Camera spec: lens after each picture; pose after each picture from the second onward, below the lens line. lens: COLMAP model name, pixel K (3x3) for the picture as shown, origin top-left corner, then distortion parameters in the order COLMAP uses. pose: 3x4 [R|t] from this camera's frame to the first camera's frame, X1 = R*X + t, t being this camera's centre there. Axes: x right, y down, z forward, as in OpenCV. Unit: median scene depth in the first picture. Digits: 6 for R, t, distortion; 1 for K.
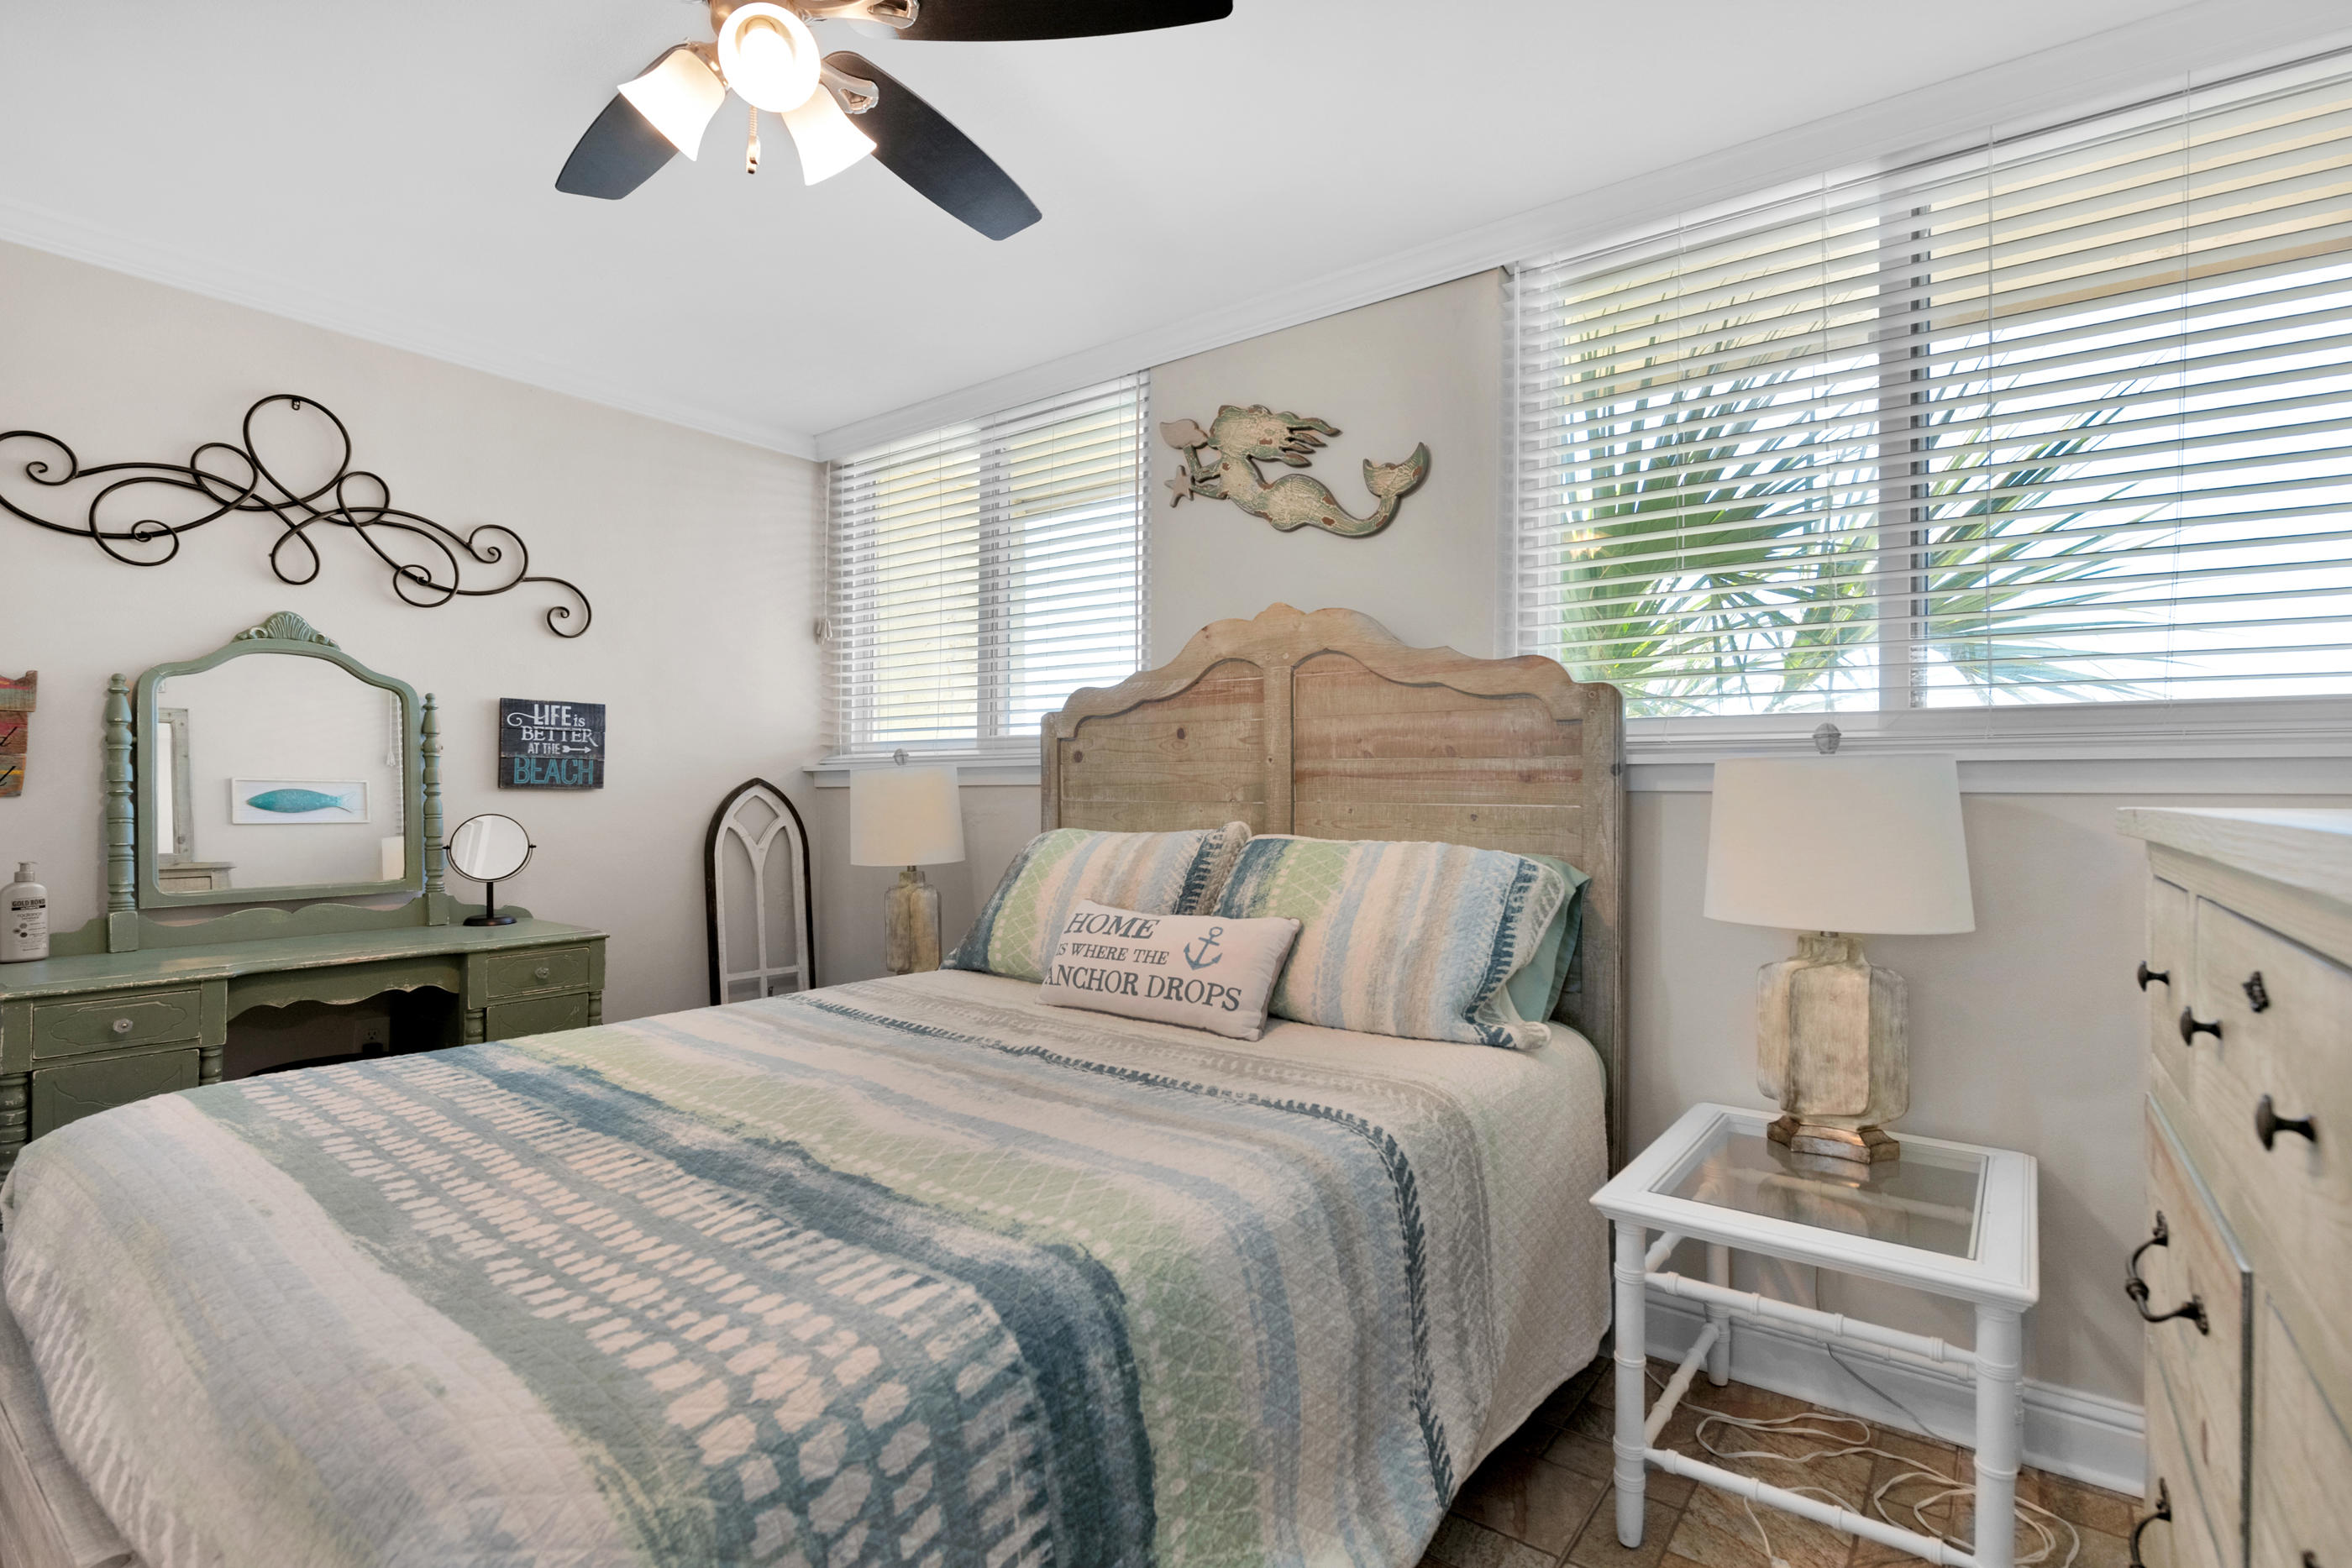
lens RADIAL K [[1095.5, 0, 1157.8], [0, 1095.5, 784.5], [0, 0, 1]] dist [0.003547, -0.001031]
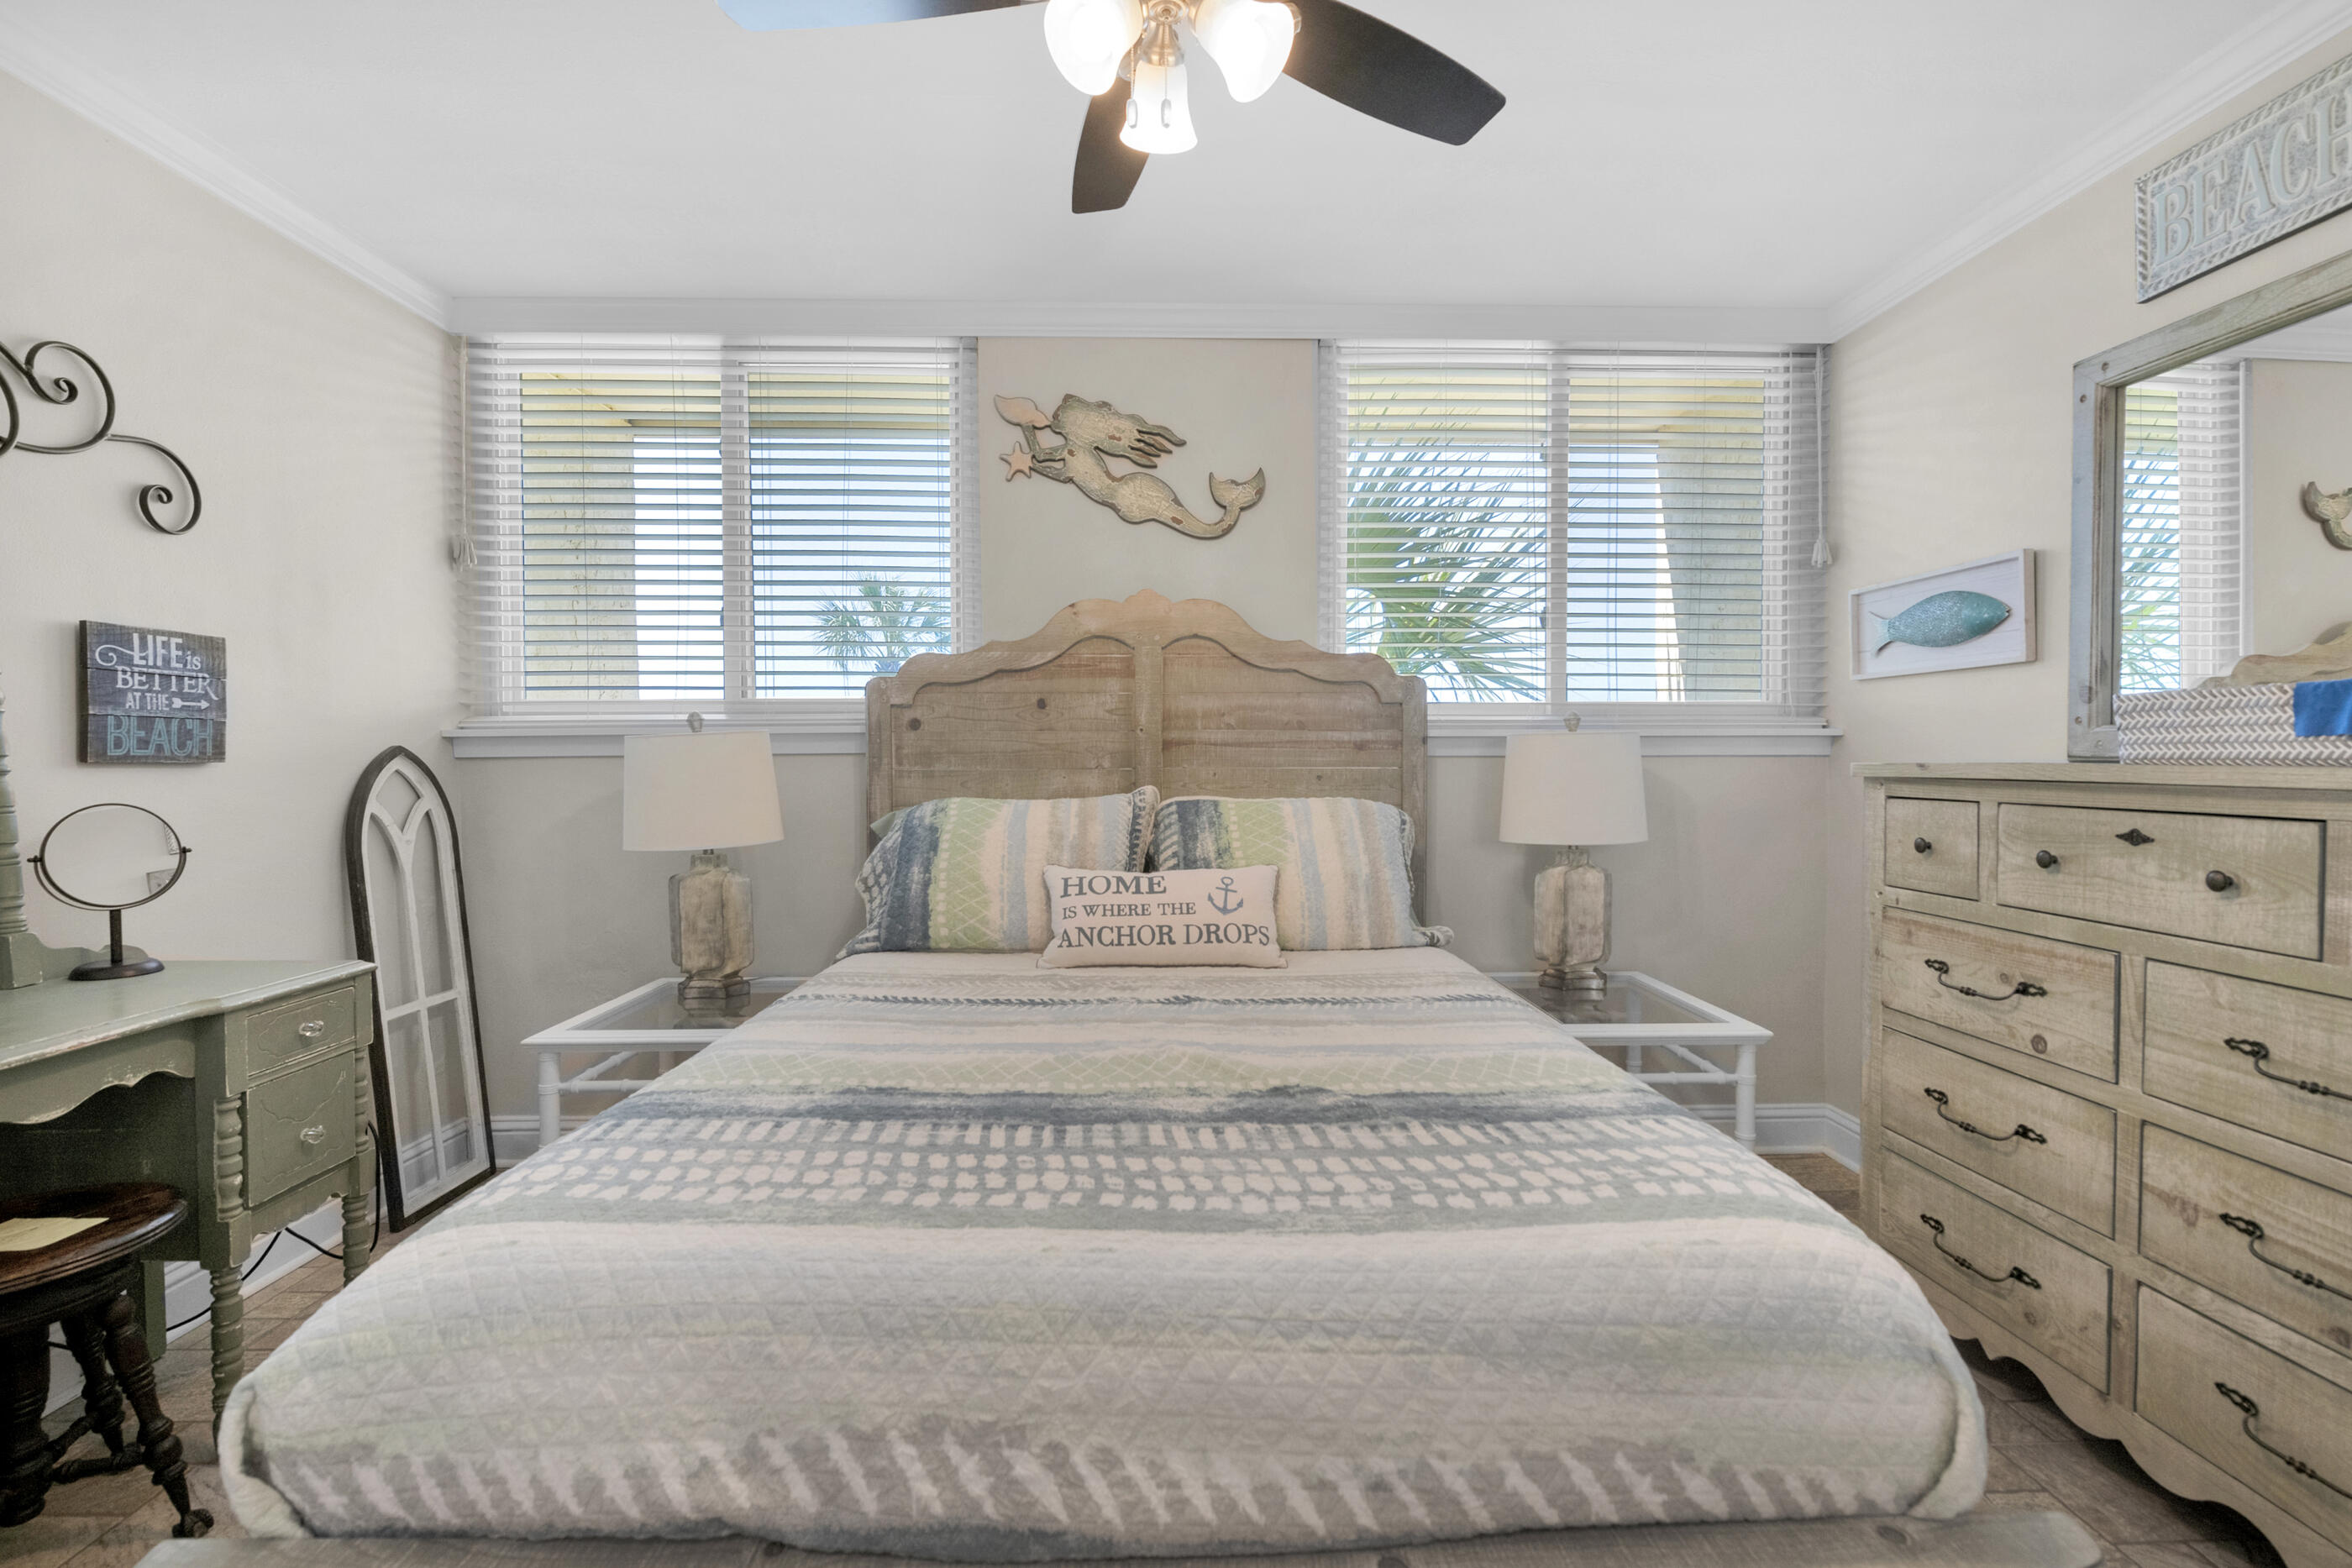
lens RADIAL K [[1067.2, 0, 1189.7], [0, 1067.2, 777.7], [0, 0, 1]] dist [-0.002489, -0.000770]
pose [[0.773639, -0.019341, 0.633332, -0.535761], [0.002802, 0.999629, 0.027105, -0.003316], [-0.633621, -0.019195, 0.773405, 0.127617]]
